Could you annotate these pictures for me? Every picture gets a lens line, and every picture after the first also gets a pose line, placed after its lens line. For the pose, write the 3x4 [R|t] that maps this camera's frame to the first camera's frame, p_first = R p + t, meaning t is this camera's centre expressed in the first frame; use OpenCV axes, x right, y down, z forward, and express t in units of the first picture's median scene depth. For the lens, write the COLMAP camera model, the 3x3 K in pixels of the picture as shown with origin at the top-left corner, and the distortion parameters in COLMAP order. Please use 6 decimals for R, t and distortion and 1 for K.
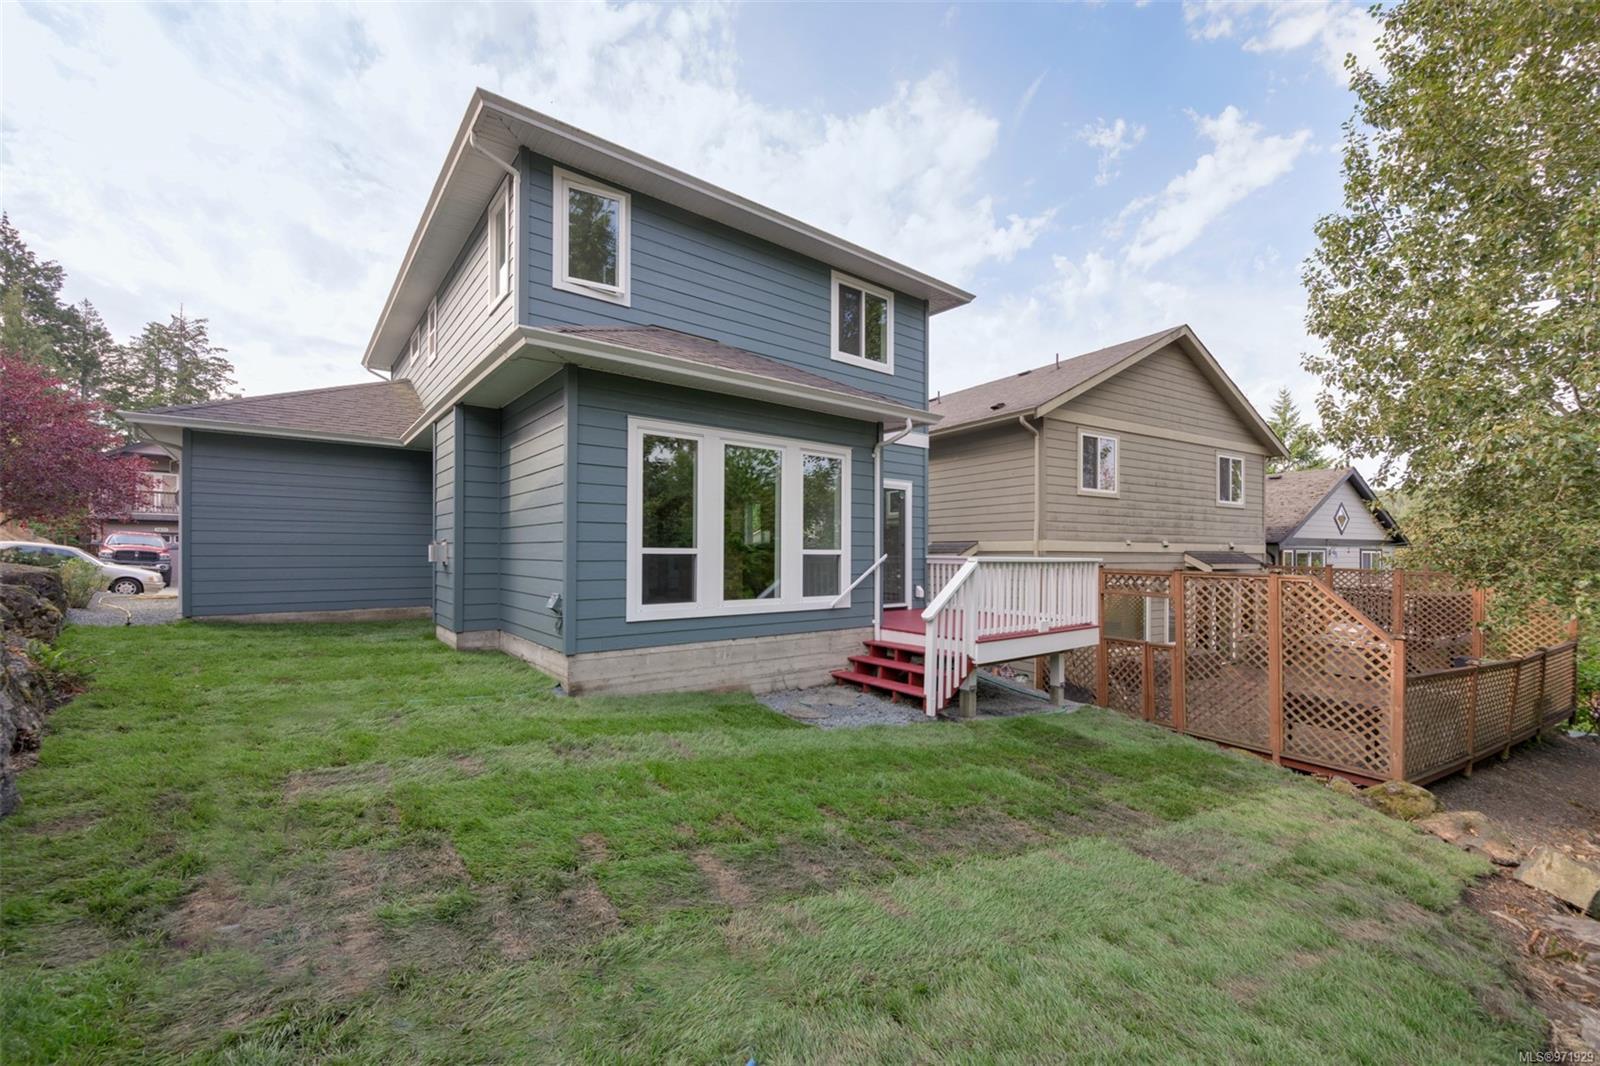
lens RADIAL K [[635.1, 0, 798.0], [0, 635.1, 498.3], [0, 0, 1]] dist [-0.000176, -0.000330]
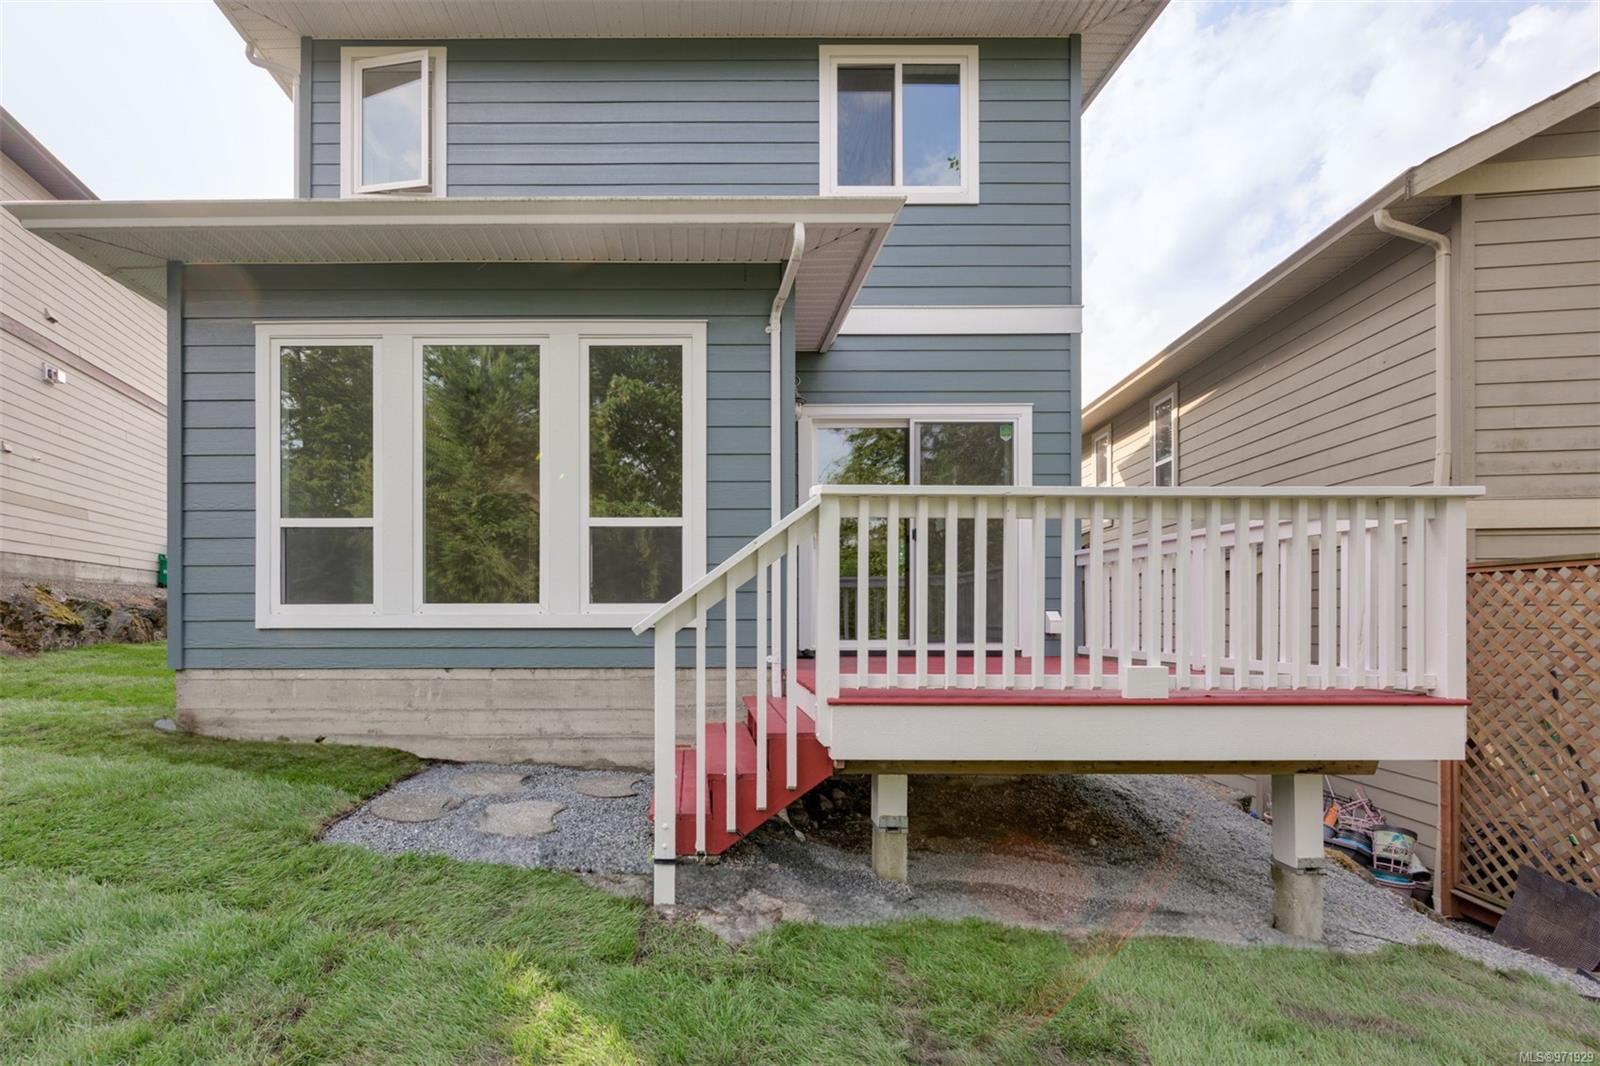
lens RADIAL K [[682.7, 0, 803.3], [0, 682.7, 601.1], [0, 0, 1]] dist [-0.002454, -0.000505]
pose [[0.784045, -0.036424, -0.619634, 0.513390], [0.056518, 0.998319, 0.012829, 0.154893], [0.618125, -0.045079, 0.784786, 0.648282]]
